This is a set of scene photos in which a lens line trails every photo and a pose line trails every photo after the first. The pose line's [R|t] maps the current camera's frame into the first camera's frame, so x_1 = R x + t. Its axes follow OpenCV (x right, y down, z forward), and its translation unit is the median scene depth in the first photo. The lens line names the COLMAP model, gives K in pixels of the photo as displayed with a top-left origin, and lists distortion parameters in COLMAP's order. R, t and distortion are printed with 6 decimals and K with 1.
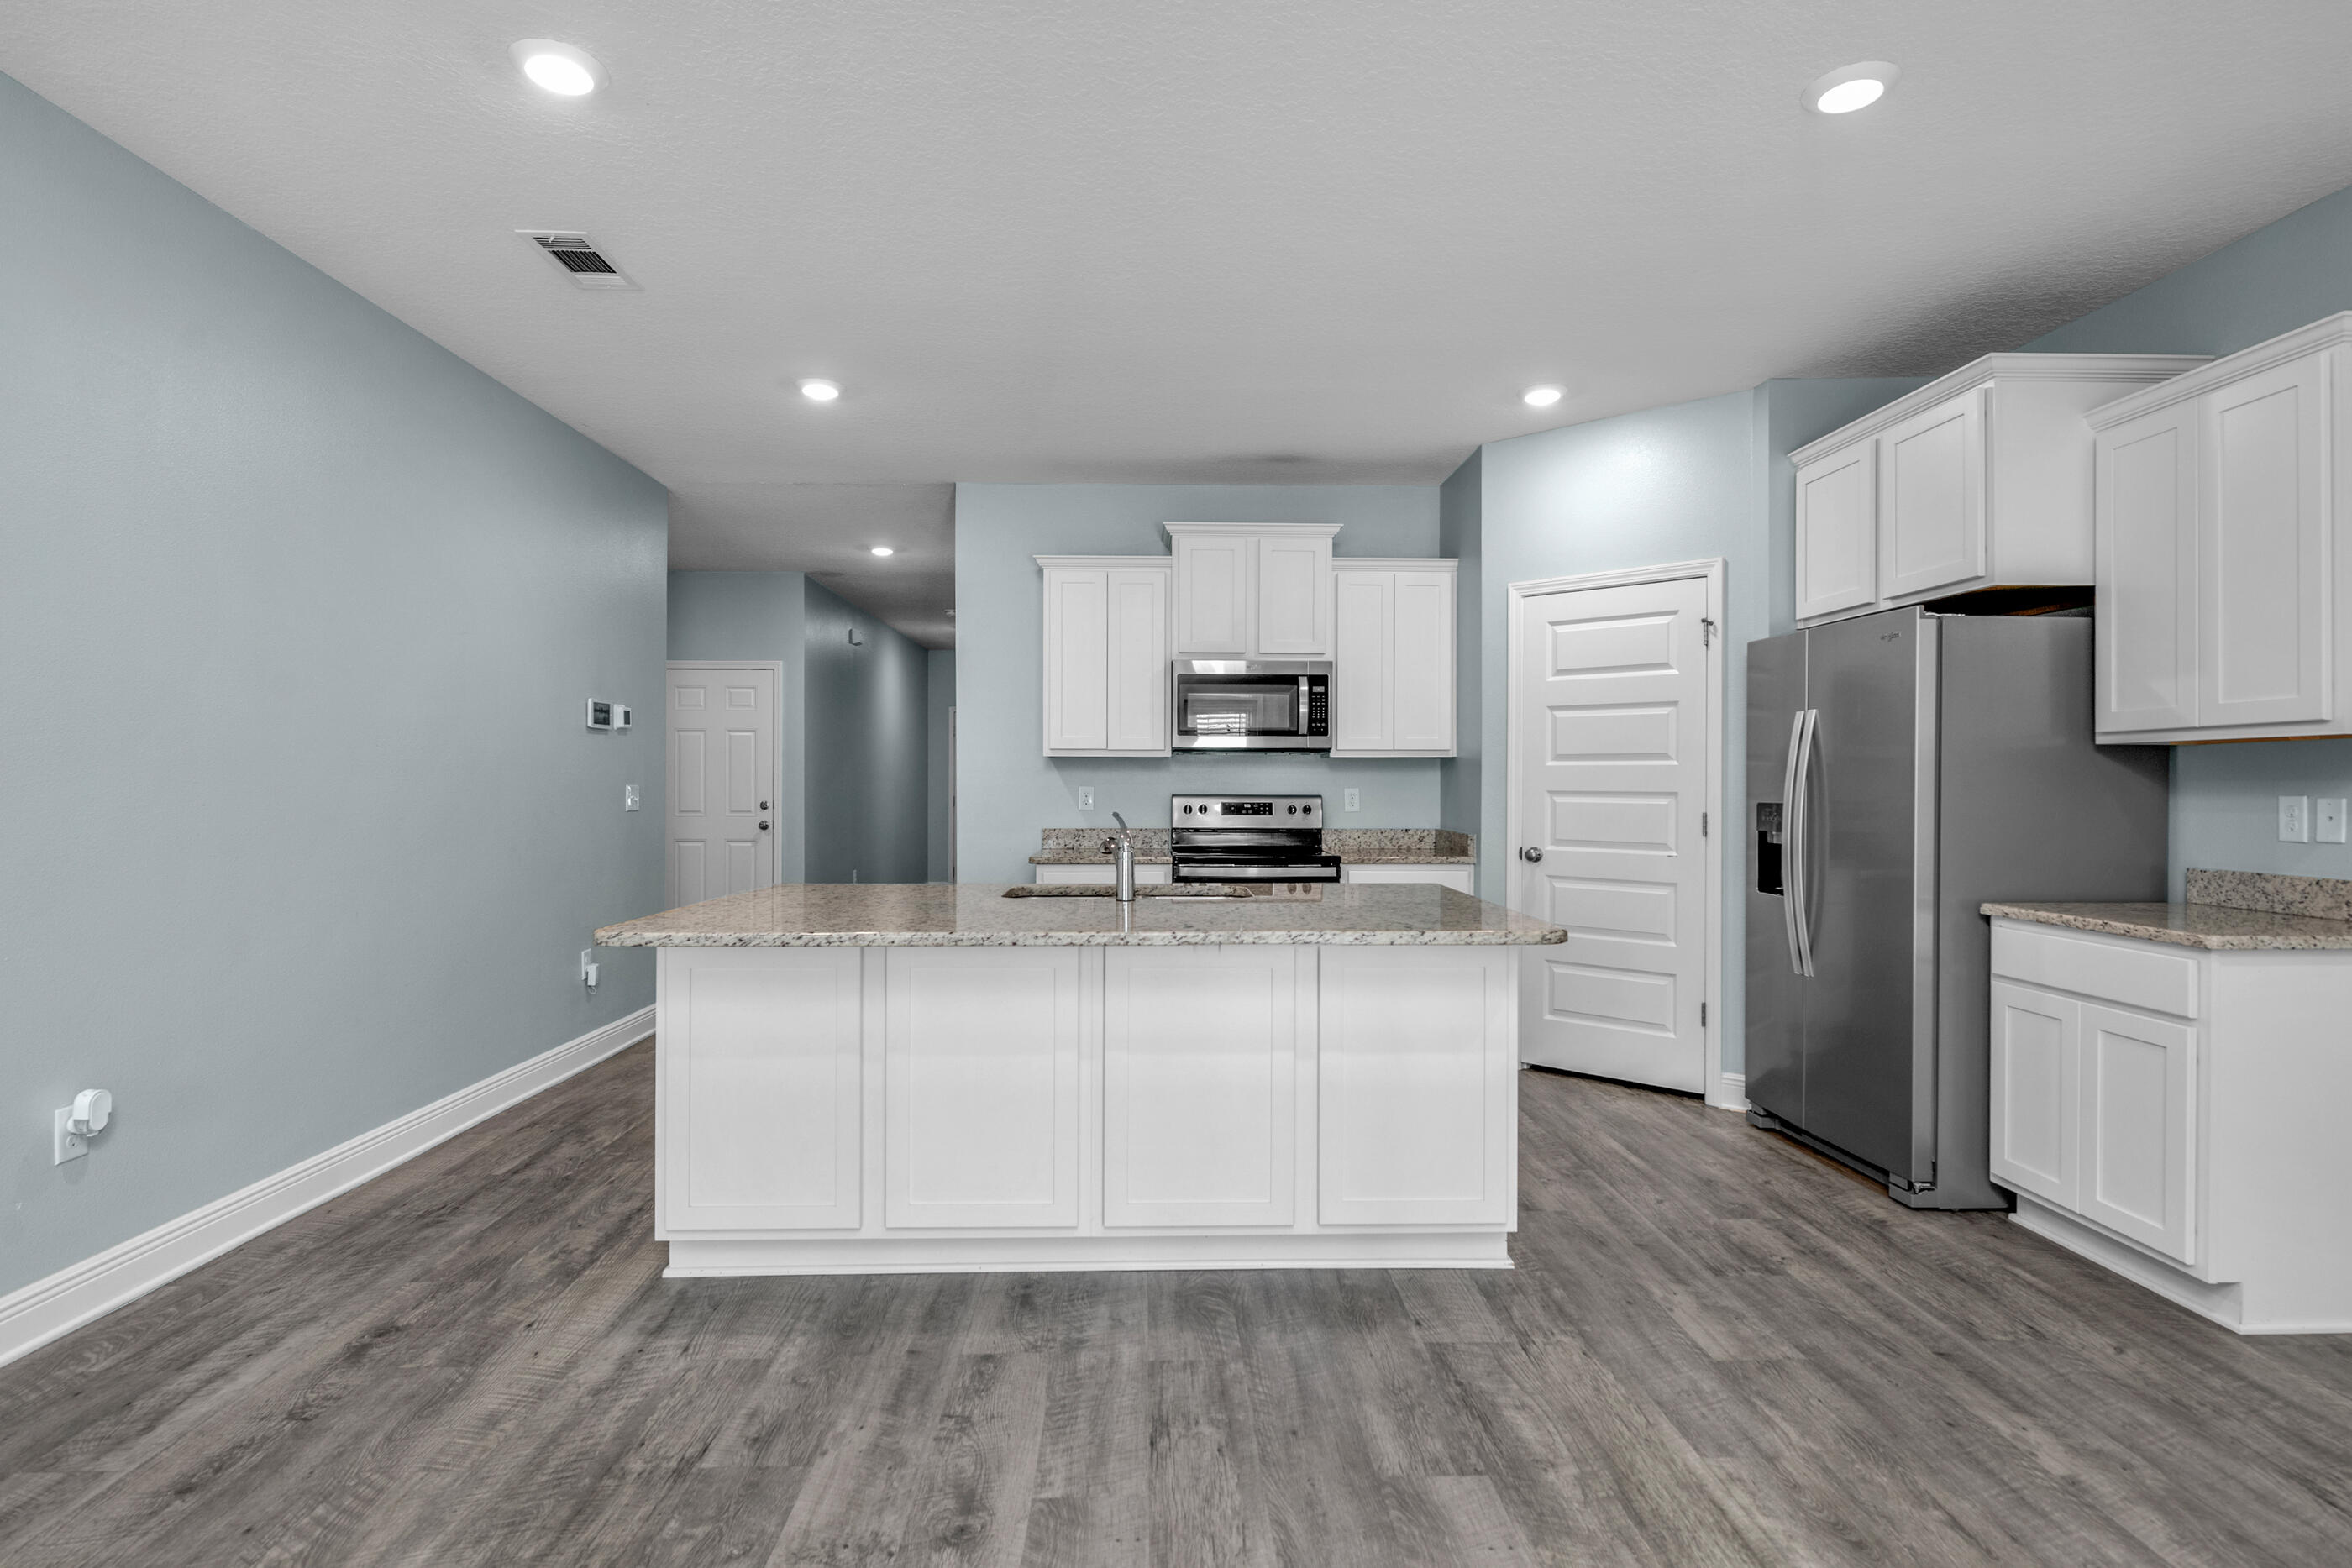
lens RADIAL K [[1147.9, 0, 1190.4], [0, 1147.9, 800.5], [0, 0, 1]] dist [0.005771, -0.005199]
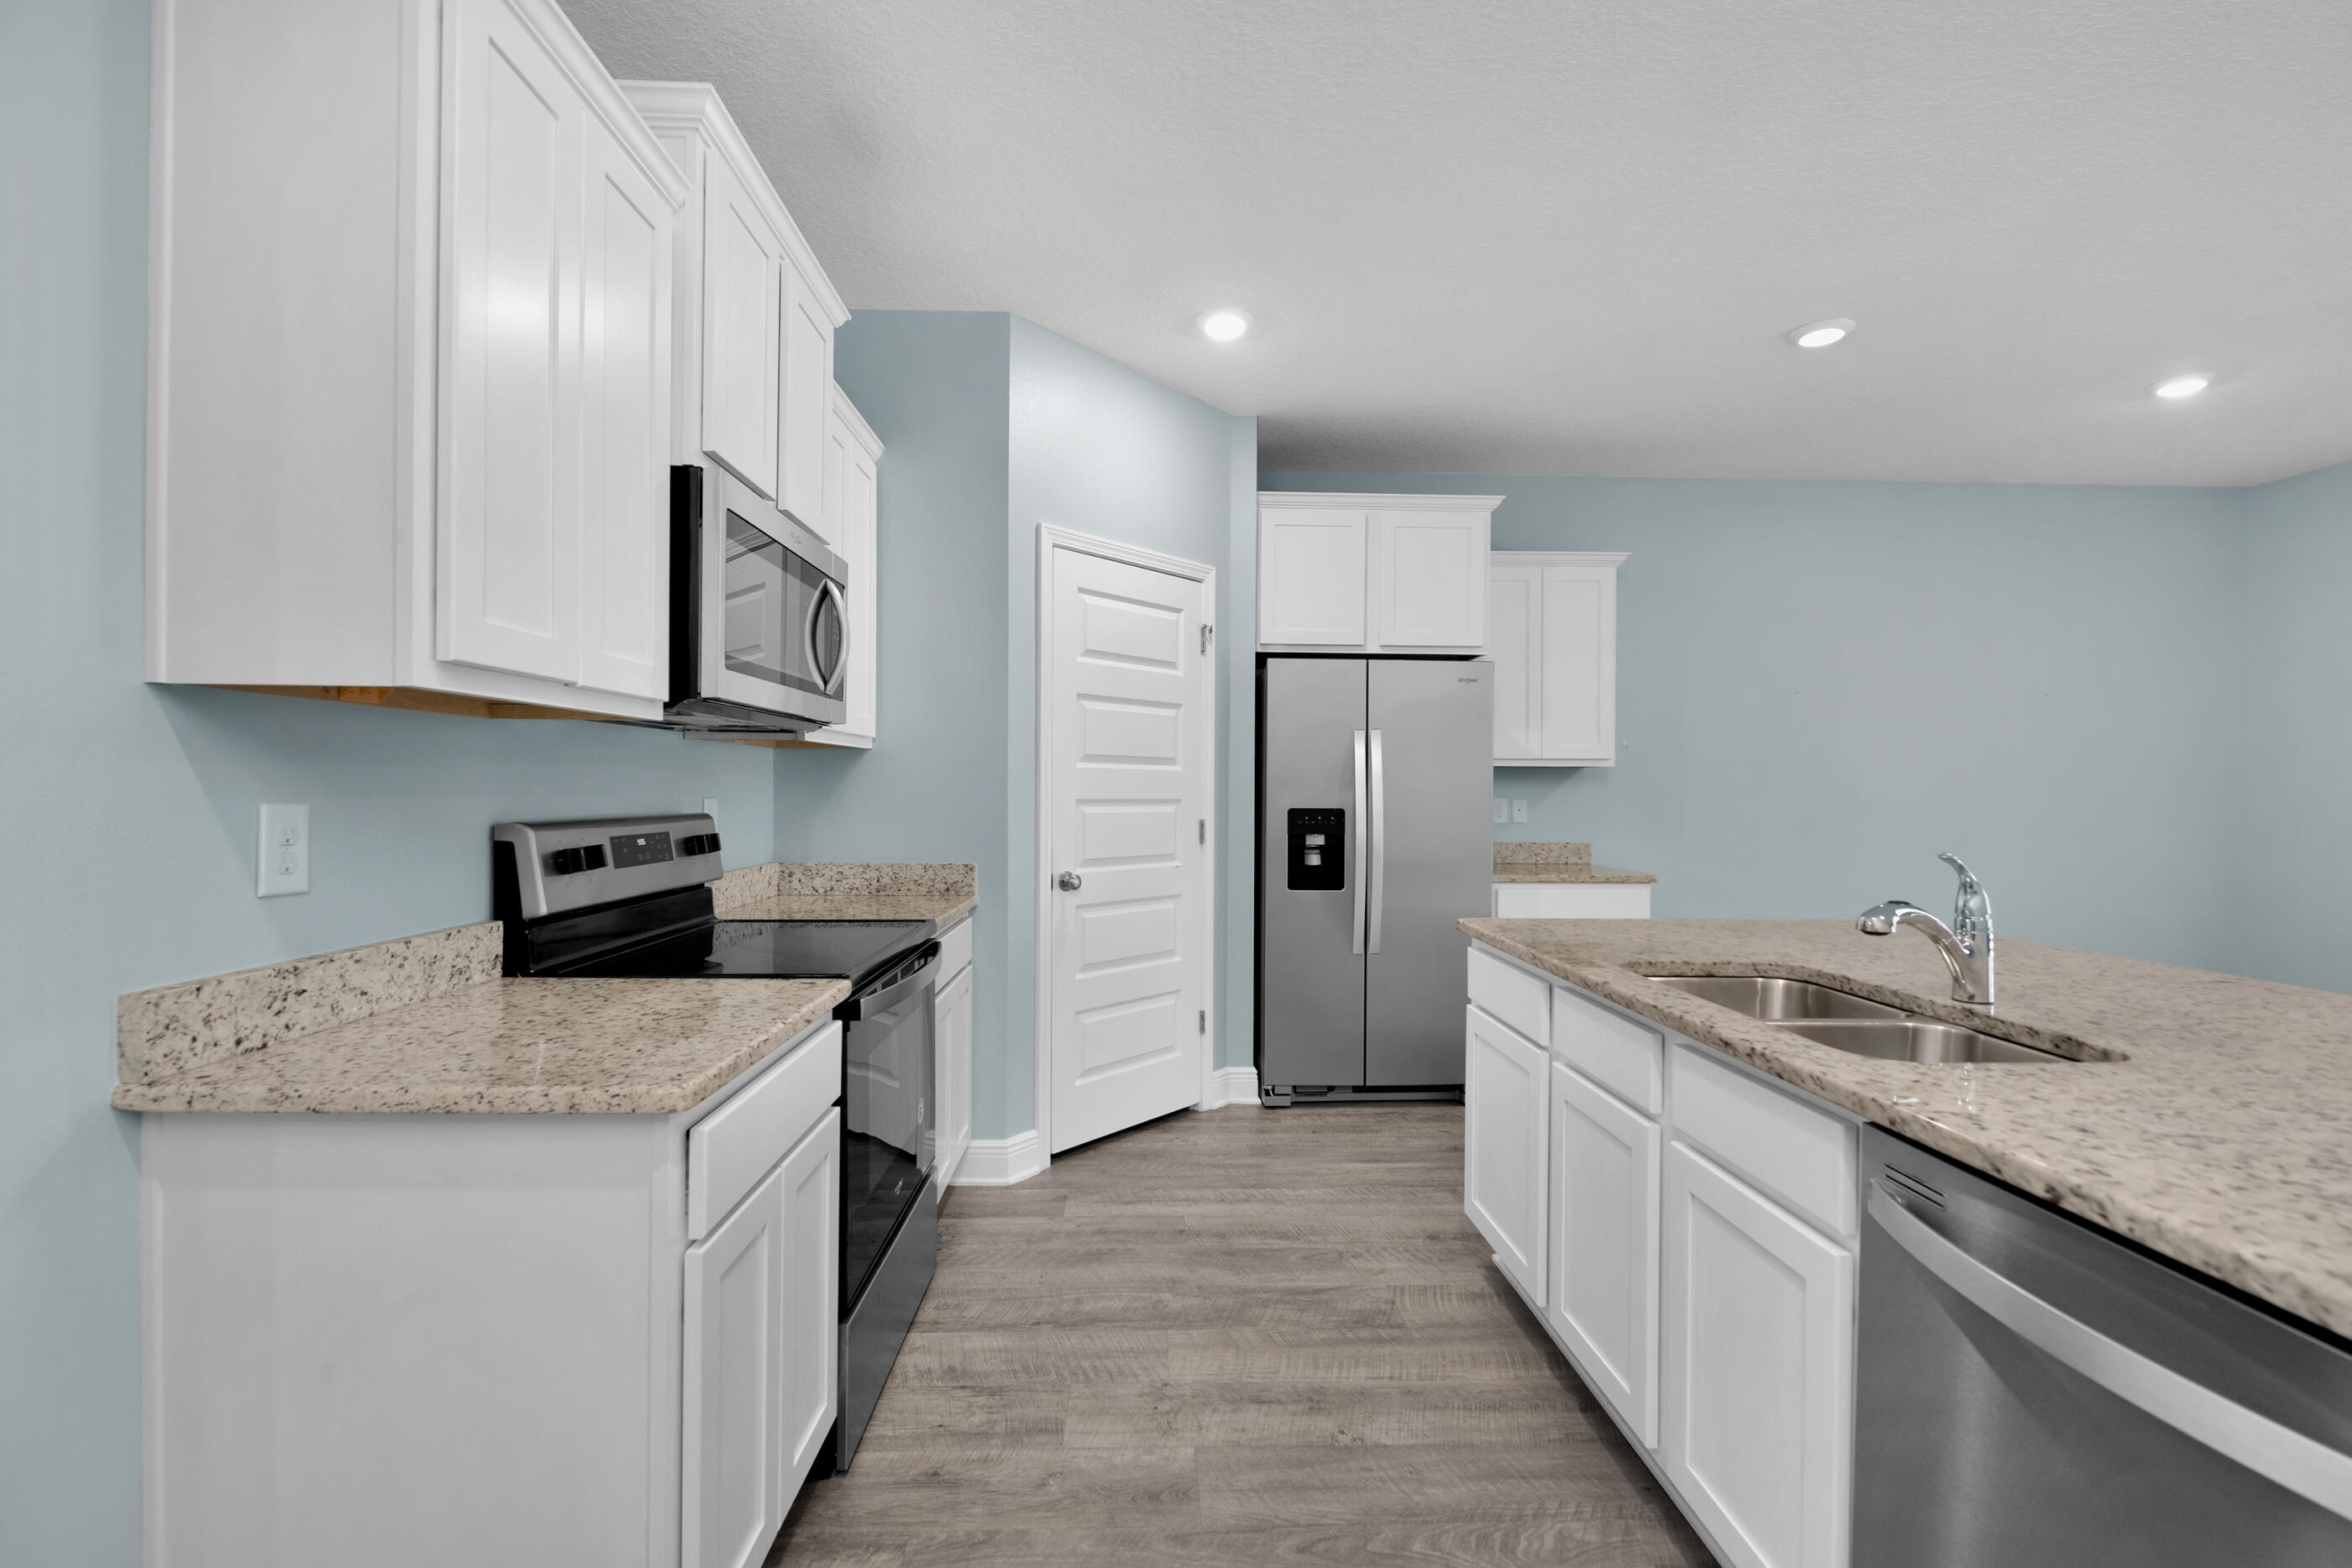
lens RADIAL K [[1005.5, 0, 1154.1], [0, 1005.5, 798.2], [0, 0, 1]] dist [0.001419, -0.000420]
pose [[0.000251, -0.013397, 0.999910, -0.427298], [0.008669, 0.999873, 0.013394, -0.020381], [-0.999962, 0.008665, 0.000367, 1.055131]]
